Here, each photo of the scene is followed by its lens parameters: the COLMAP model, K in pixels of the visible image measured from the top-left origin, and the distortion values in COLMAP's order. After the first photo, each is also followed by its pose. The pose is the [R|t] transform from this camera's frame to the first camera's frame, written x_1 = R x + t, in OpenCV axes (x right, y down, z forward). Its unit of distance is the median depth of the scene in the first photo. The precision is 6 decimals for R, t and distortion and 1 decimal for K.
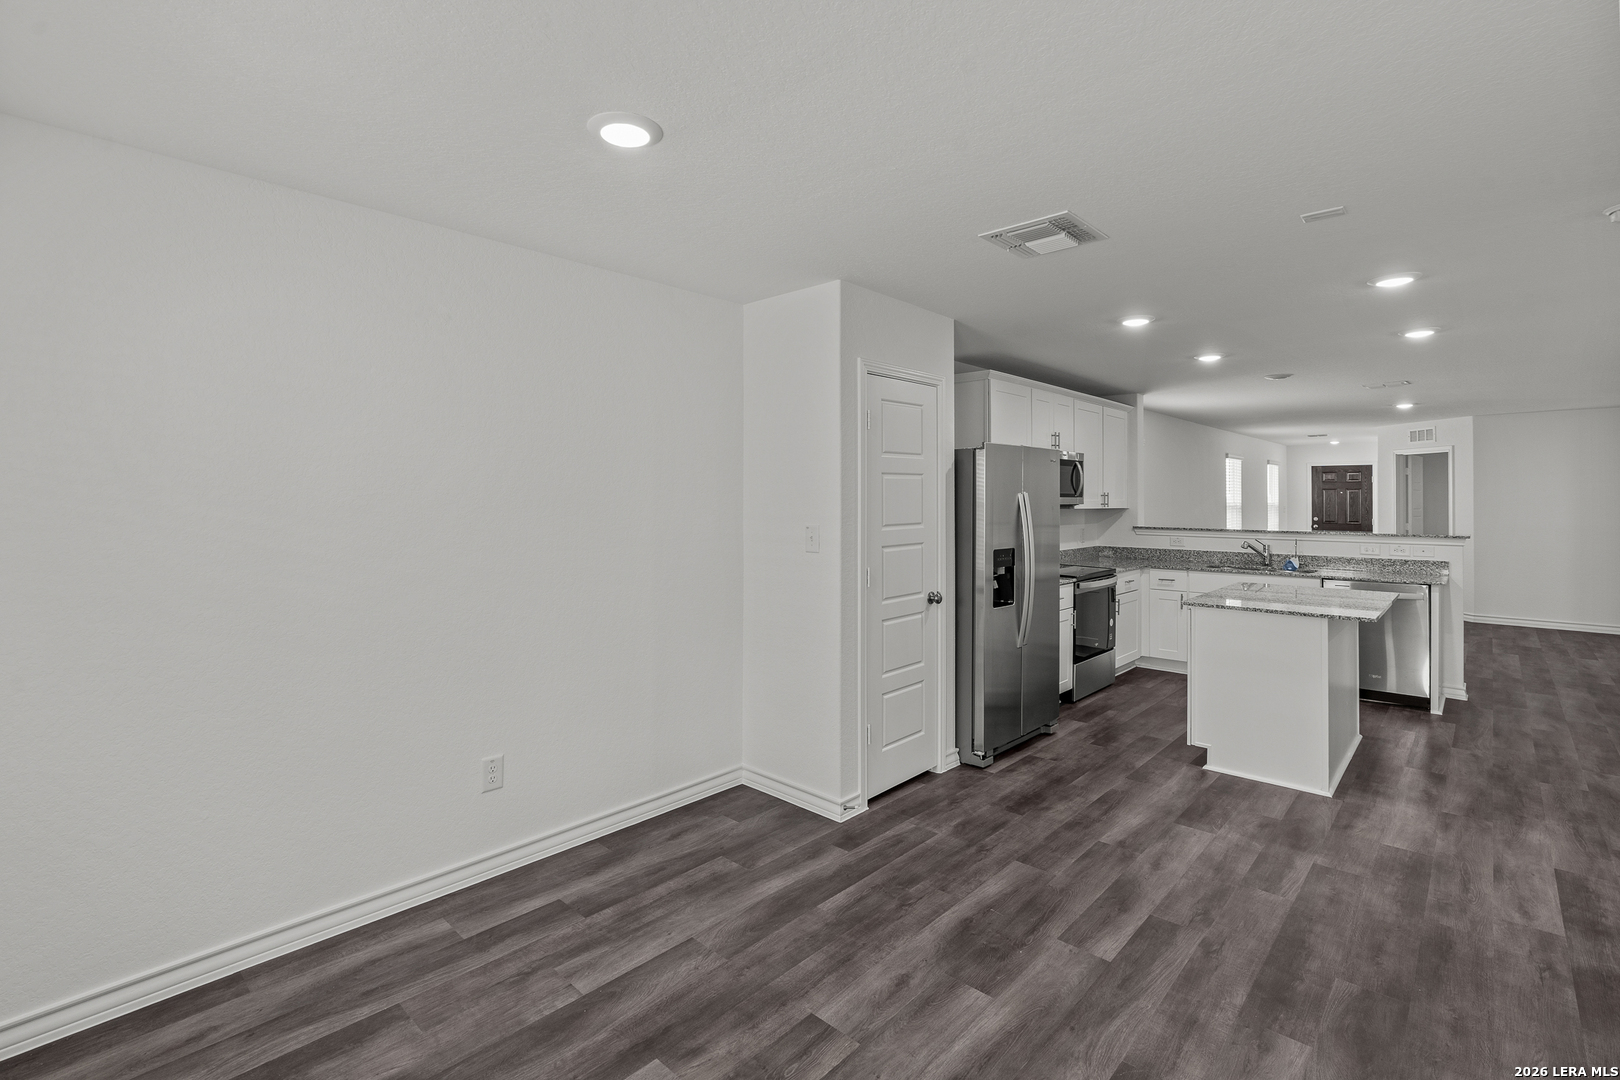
lens RADIAL K [[730.8, 0, 801.0], [0, 730.8, 498.1], [0, 0, 1]] dist [0.000353, -0.000176]
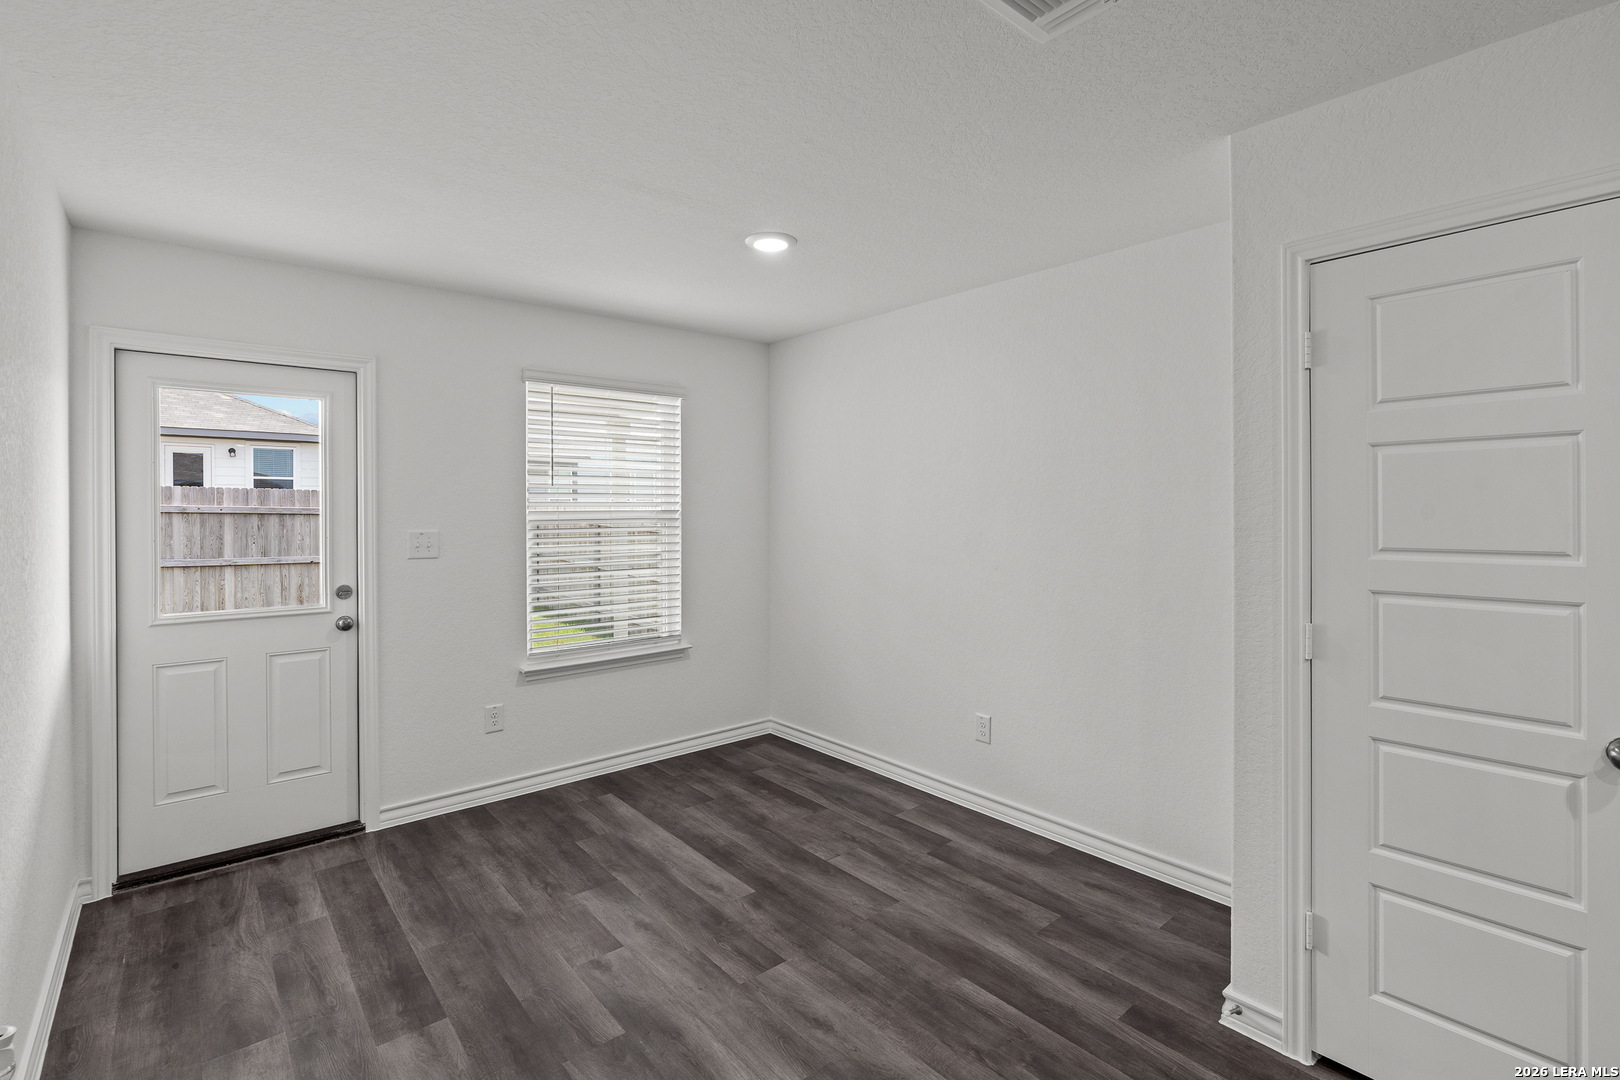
lens RADIAL K [[732.7, 0, 828.3], [0, 732.7, 512.6], [0, 0, 1]] dist [0.000129, -0.000055]
pose [[-0.089951, 0.001639, -0.995945, 0.948991], [0.006115, 0.999981, 0.001093, 0.012123], [0.995927, -0.005992, -0.089959, 0.982722]]
